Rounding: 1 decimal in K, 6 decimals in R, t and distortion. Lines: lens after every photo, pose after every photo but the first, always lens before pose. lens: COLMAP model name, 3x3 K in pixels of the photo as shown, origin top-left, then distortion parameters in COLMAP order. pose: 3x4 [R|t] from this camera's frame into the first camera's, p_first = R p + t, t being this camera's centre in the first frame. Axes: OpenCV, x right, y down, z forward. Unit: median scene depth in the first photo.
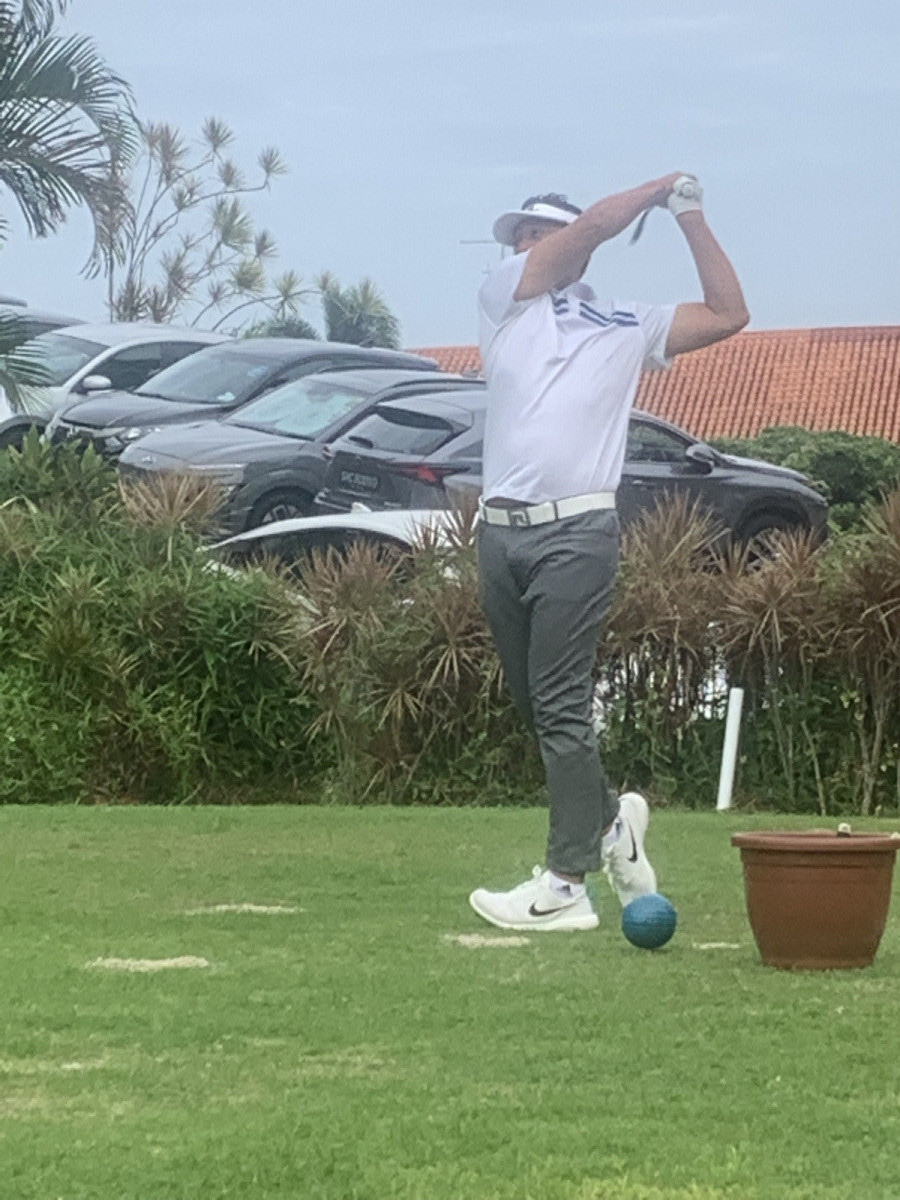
lens RADIAL K [[4485.2, 0, 481.0], [0, 4485.2, 596.3], [0, 0, 1]] dist [0.099940, -0.116602]
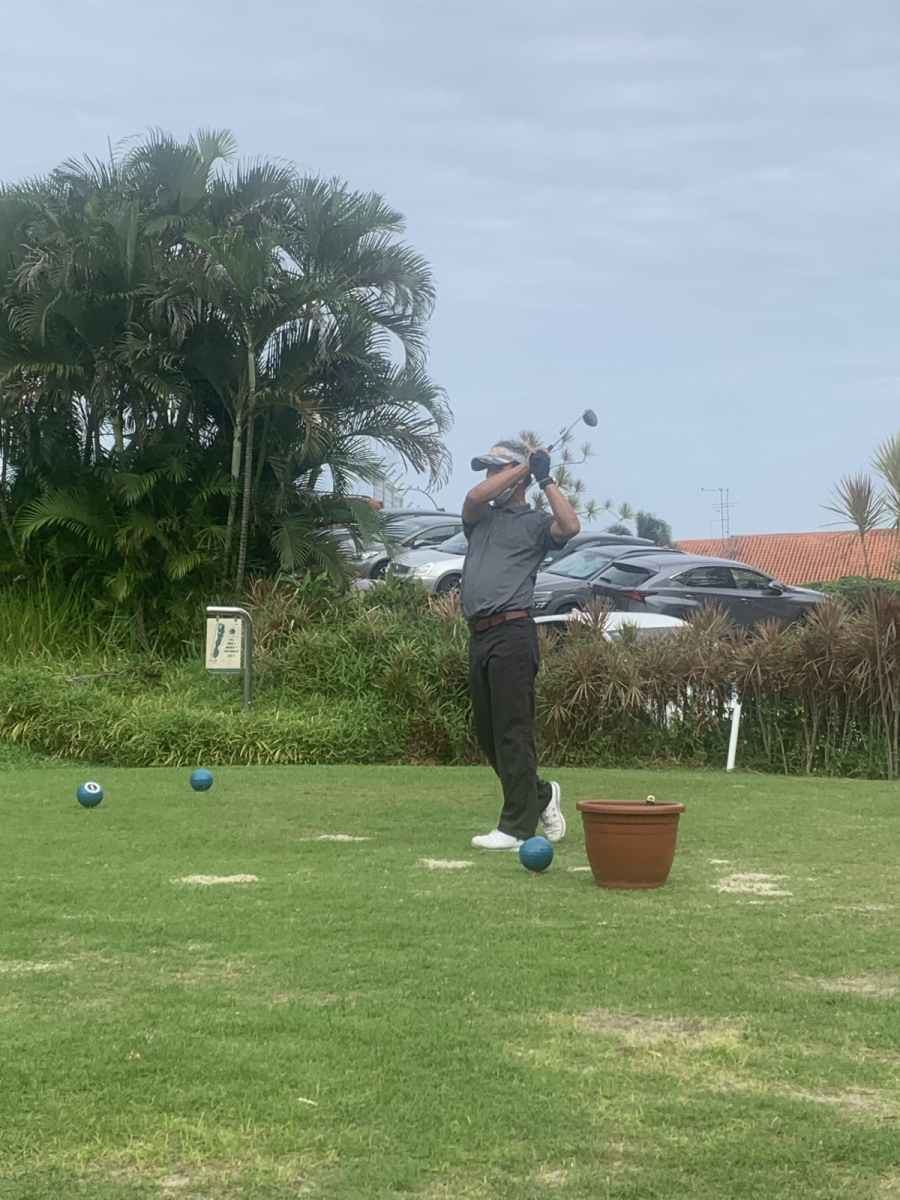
lens RADIAL K [[2070.2, 0, 450.0], [0, 2070.2, 600.0], [0, 0, 1]] dist [0.226126, -0.773370]
pose [[0.991767, -0.002694, -0.128025, 0.045289], [-0.000799, 0.999629, -0.027220, 0.000434], [0.128051, 0.027098, 0.991397, 0.109013]]
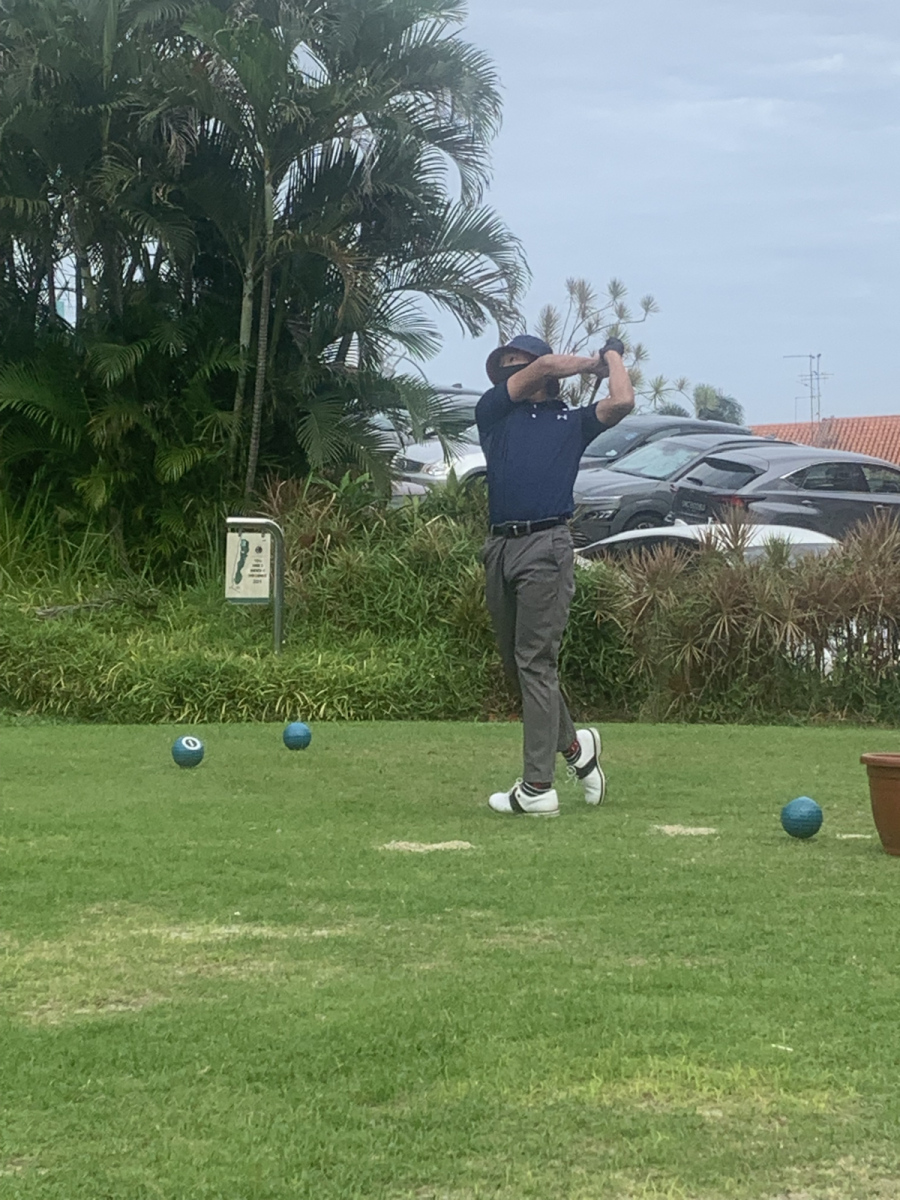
lens RADIAL K [[2828.3, 0, 463.9], [0, 2828.3, 599.0], [0, 0, 1]] dist [0.182427, -0.079697]
pose [[0.993069, 0.000572, -0.117531, 0.016211], [0.000073, 0.999985, 0.005483, 0.000875], [0.117533, -0.005454, 0.993054, 0.062084]]
